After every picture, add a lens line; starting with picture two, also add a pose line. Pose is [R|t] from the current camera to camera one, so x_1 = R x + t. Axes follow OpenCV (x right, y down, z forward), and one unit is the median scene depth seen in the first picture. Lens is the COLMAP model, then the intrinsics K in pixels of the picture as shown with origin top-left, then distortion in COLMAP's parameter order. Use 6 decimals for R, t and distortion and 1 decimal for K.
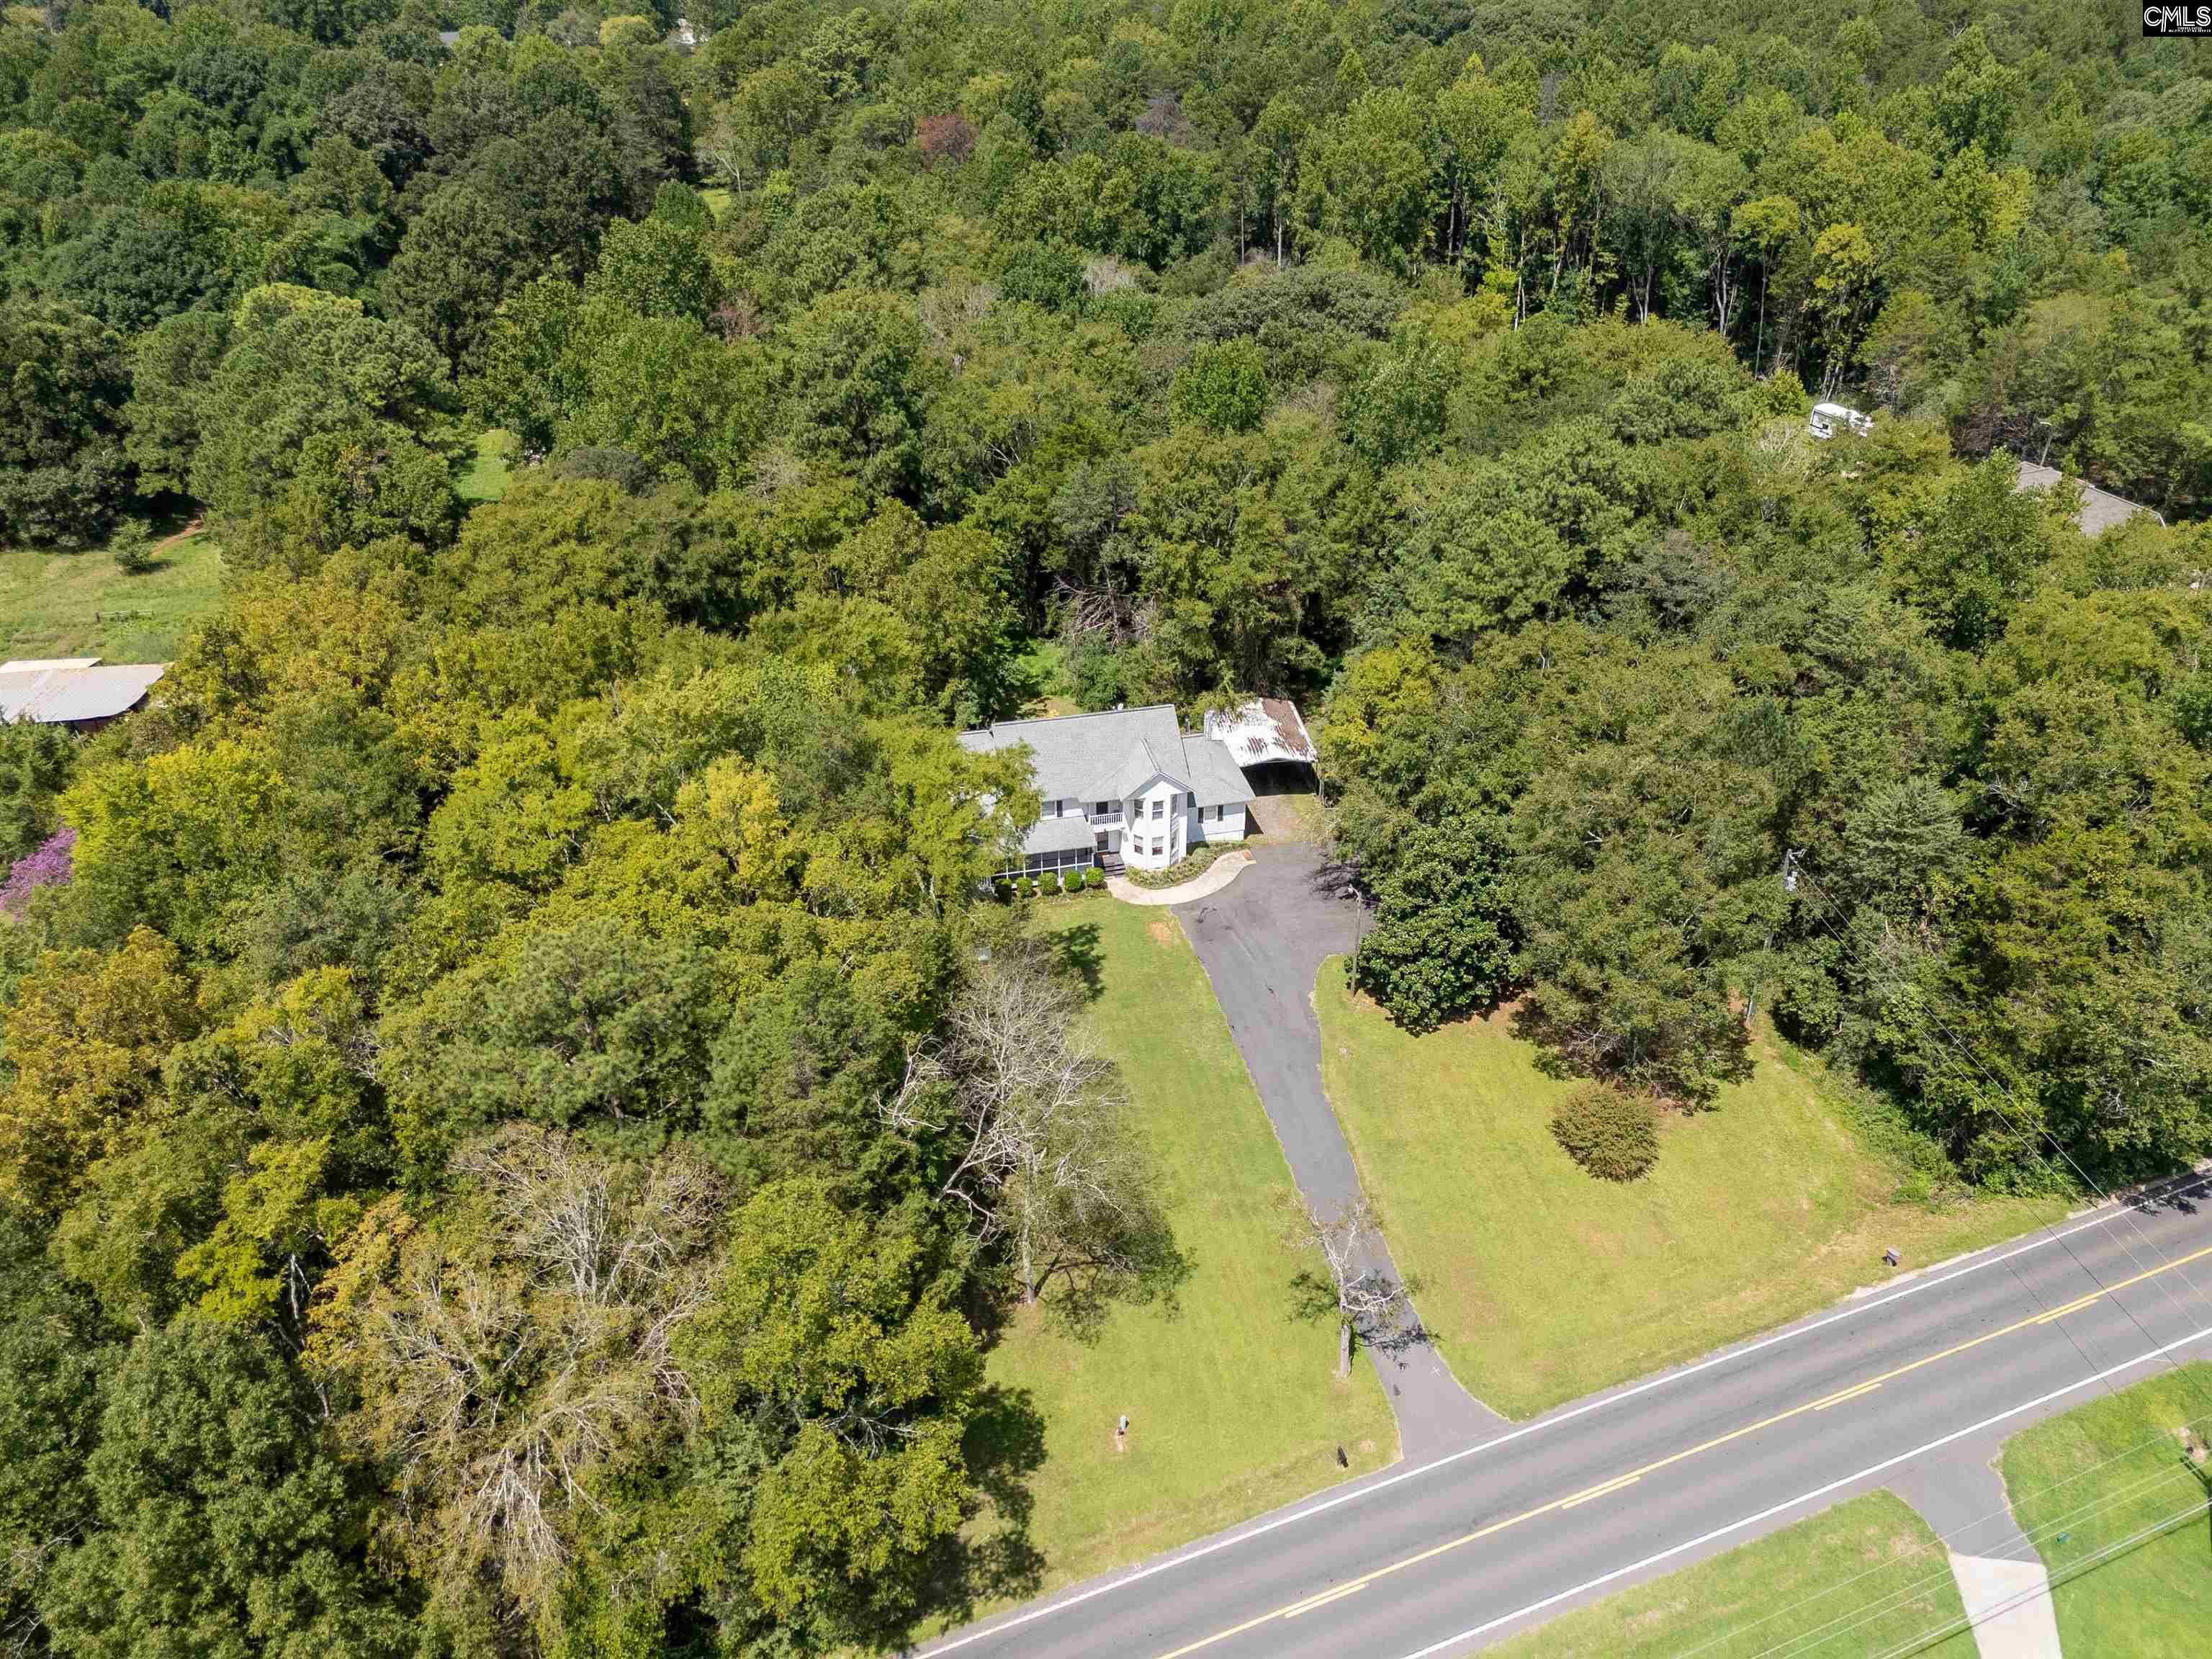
lens RADIAL K [[1670.2, 0, 1106.0], [0, 1670.2, 829.5], [0, 0, 1]] dist [0.048777, -0.003114]
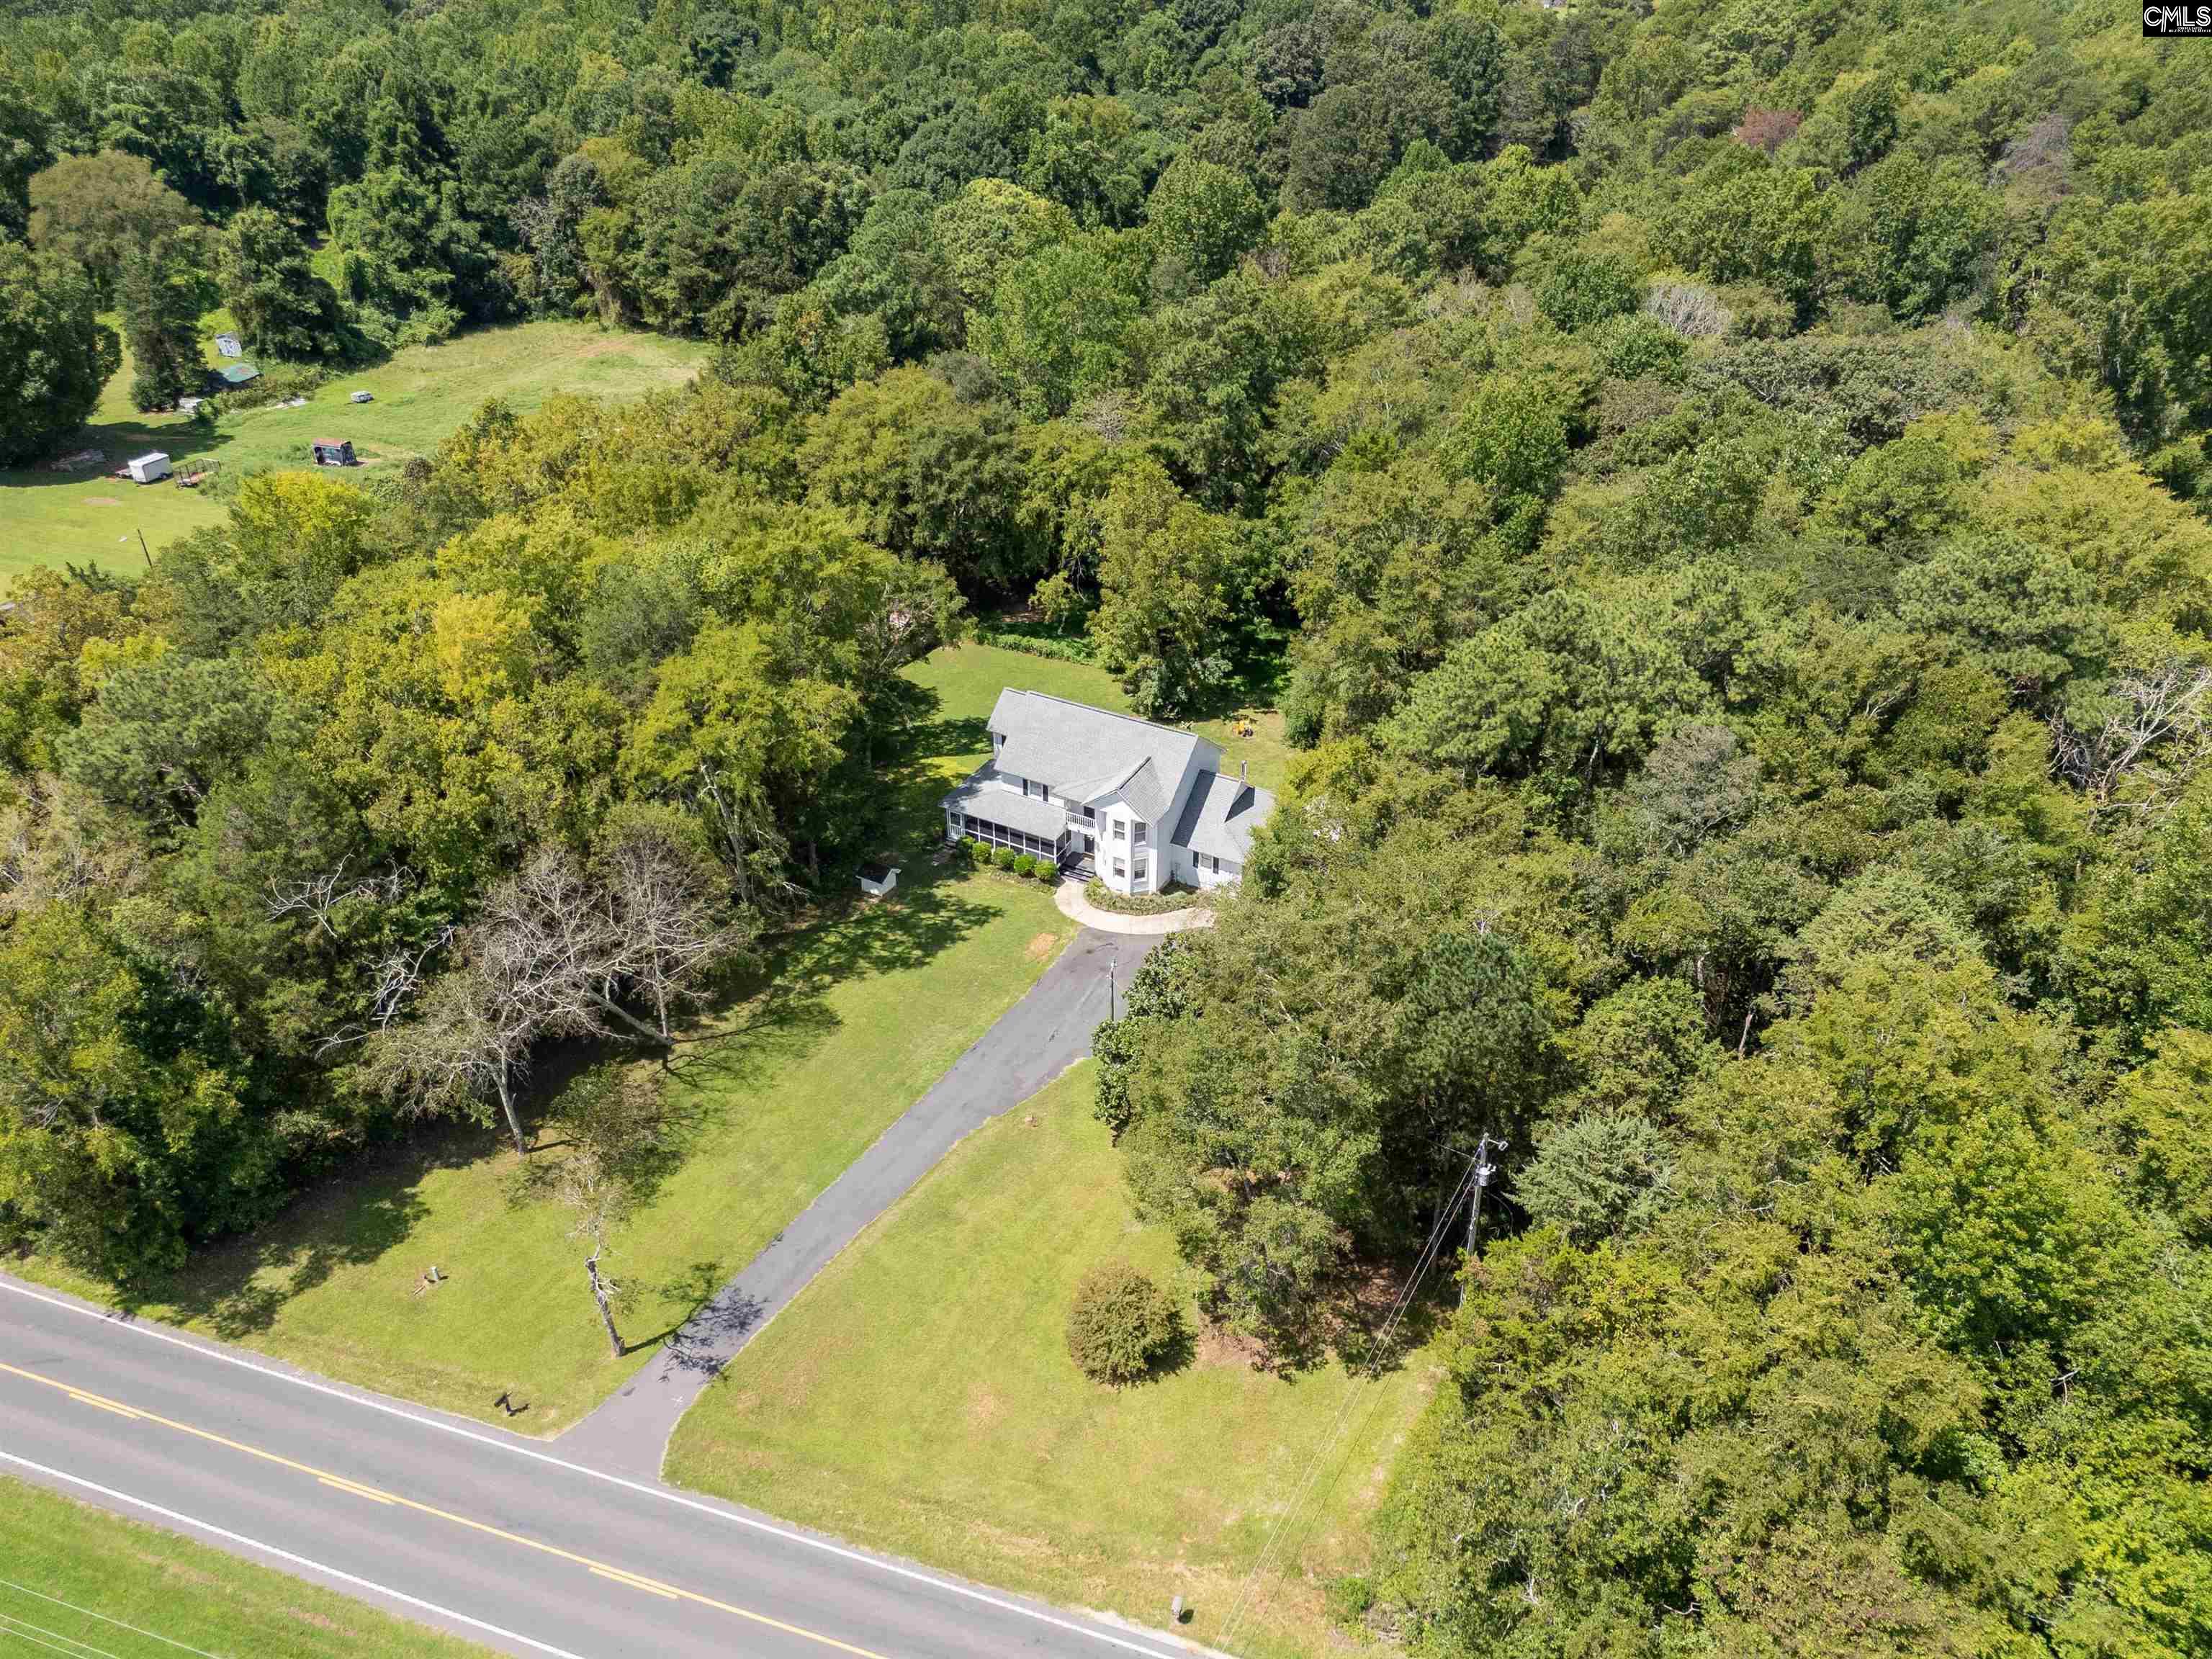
lens RADIAL K [[1670.2, 0, 1106.0], [0, 1670.2, 829.5], [0, 0, 1]] dist [0.048777, -0.003114]
pose [[0.758932, 0.367197, -0.537763, 0.728809], [-0.355476, 0.925556, 0.130317, -0.180996], [0.545582, 0.092260, 0.832964, 0.278940]]
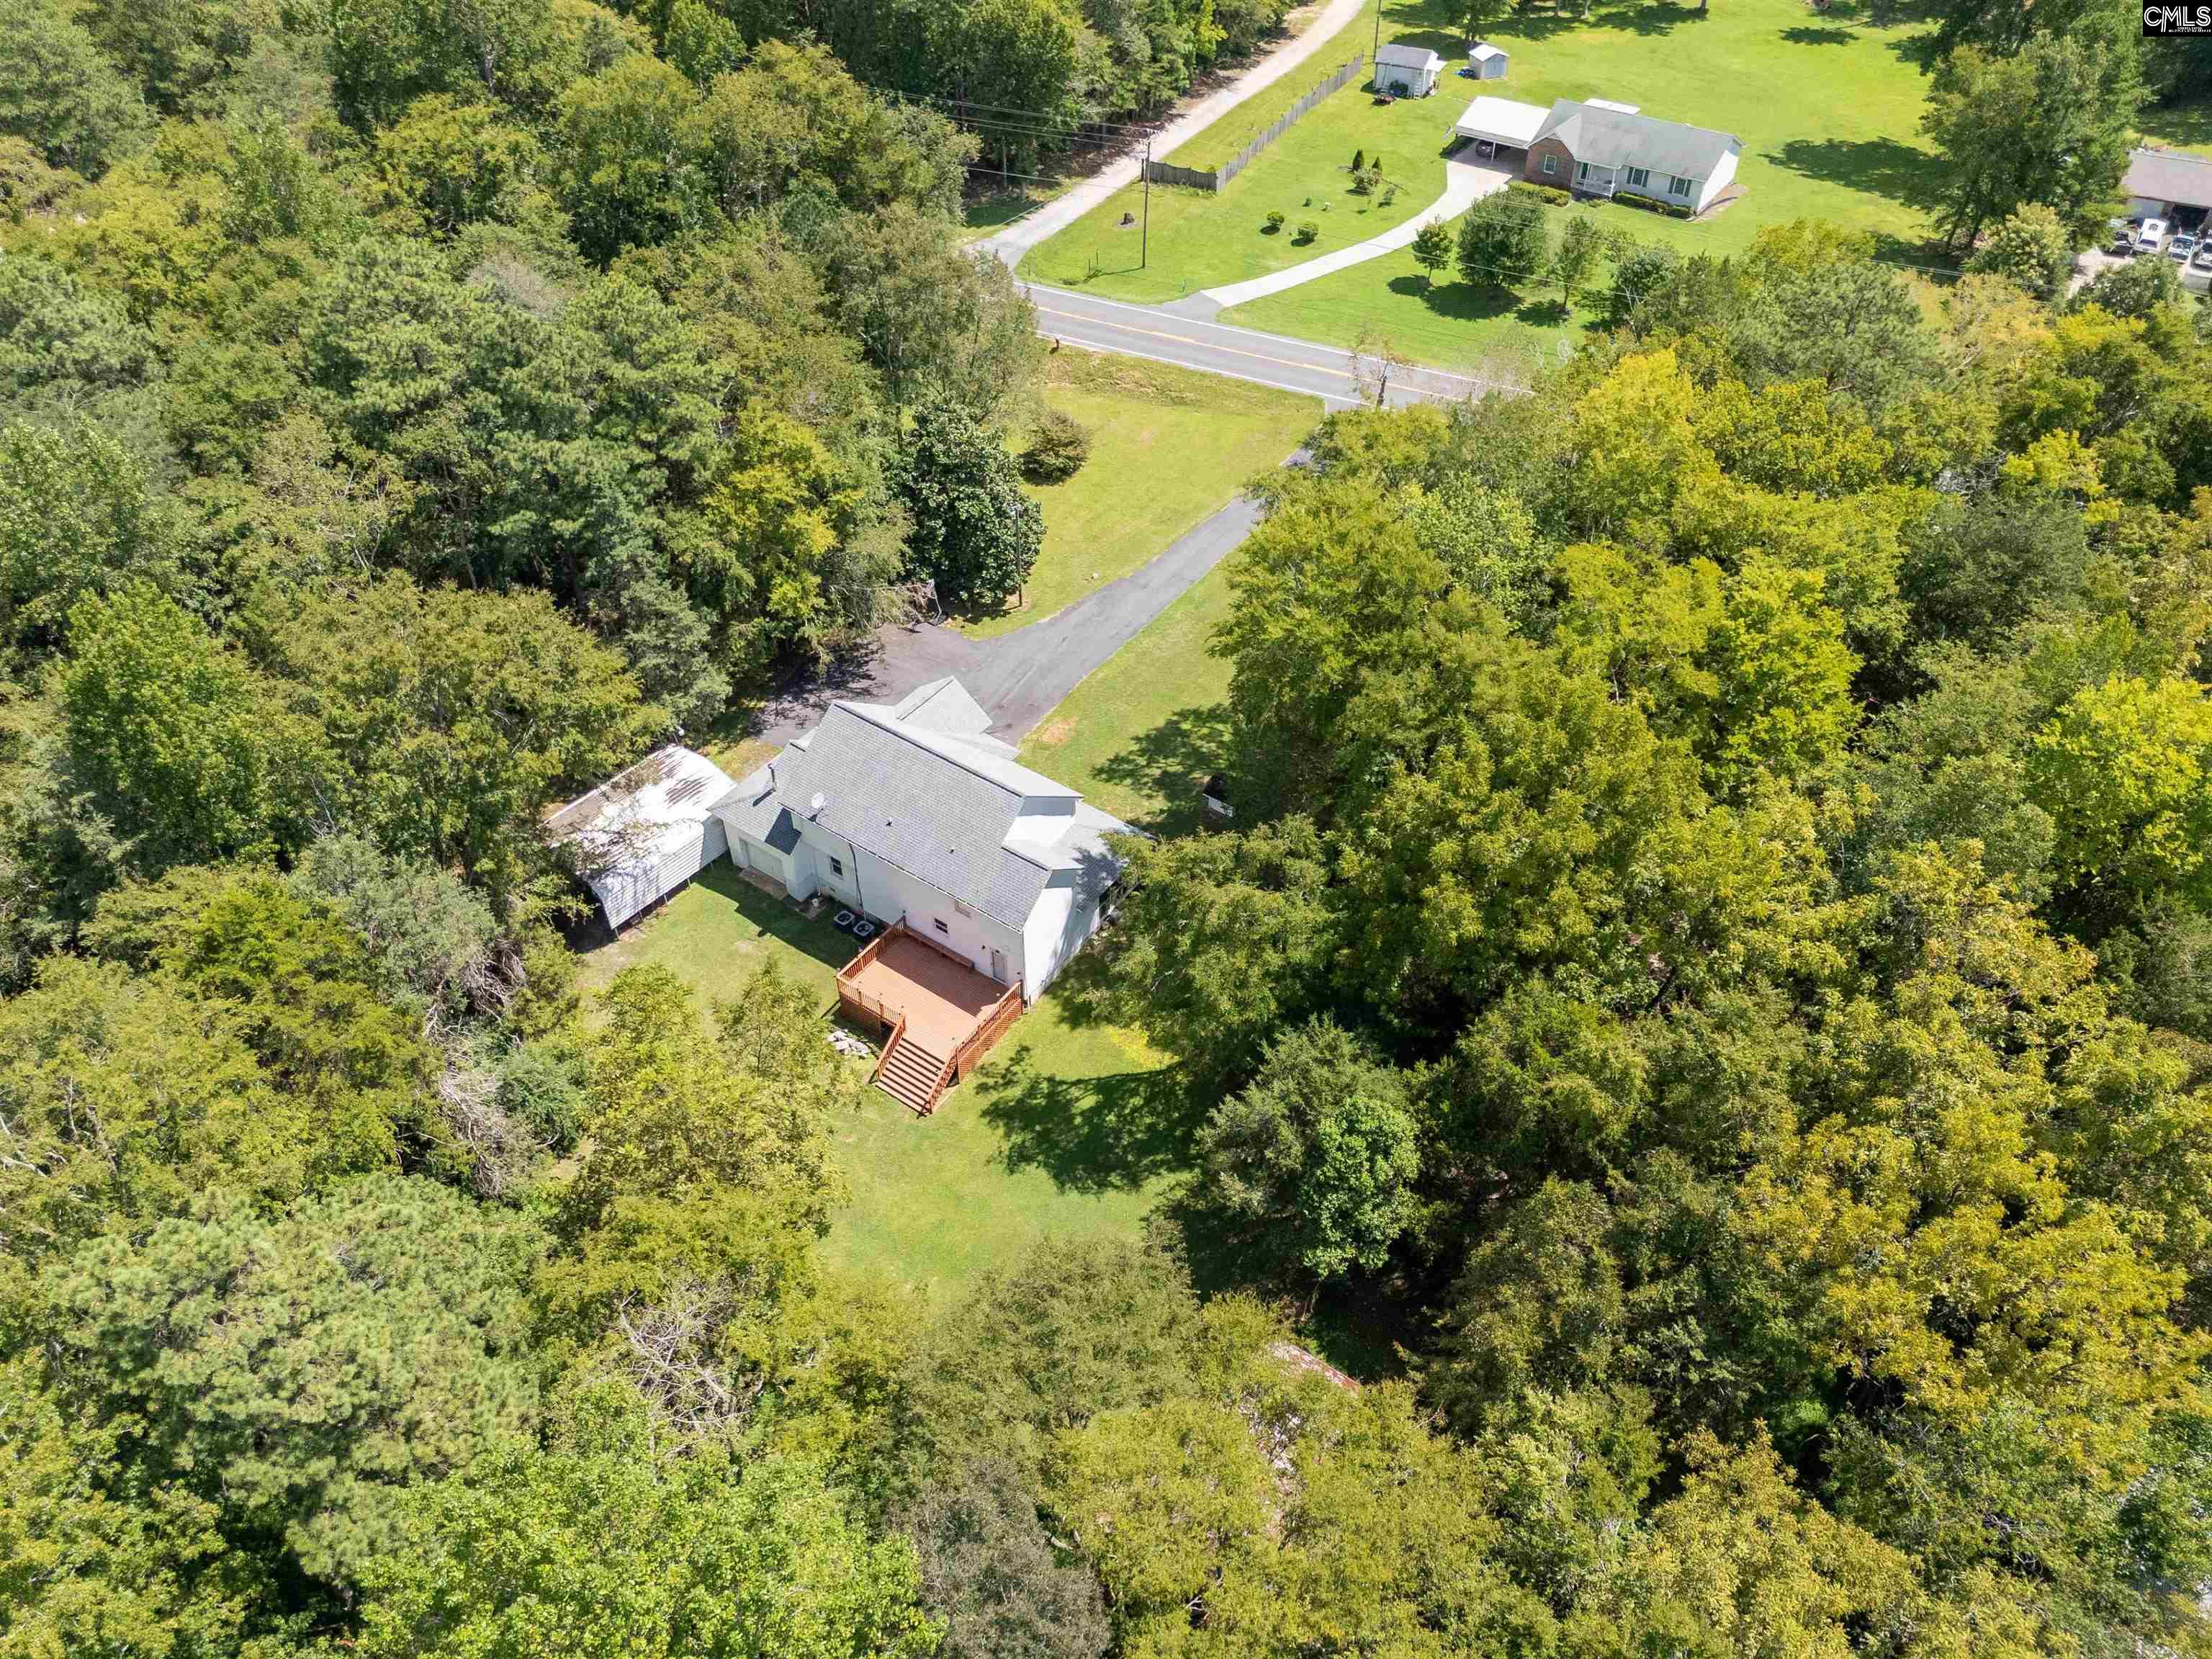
lens RADIAL K [[1670.2, 0, 1106.0], [0, 1670.2, 829.5], [0, 0, 1]] dist [0.048777, -0.003114]
pose [[-0.665386, -0.482659, 0.569475, -0.706452], [0.417515, 0.391768, 0.819877, -0.872121], [-0.618823, 0.783299, -0.059160, 1.418877]]
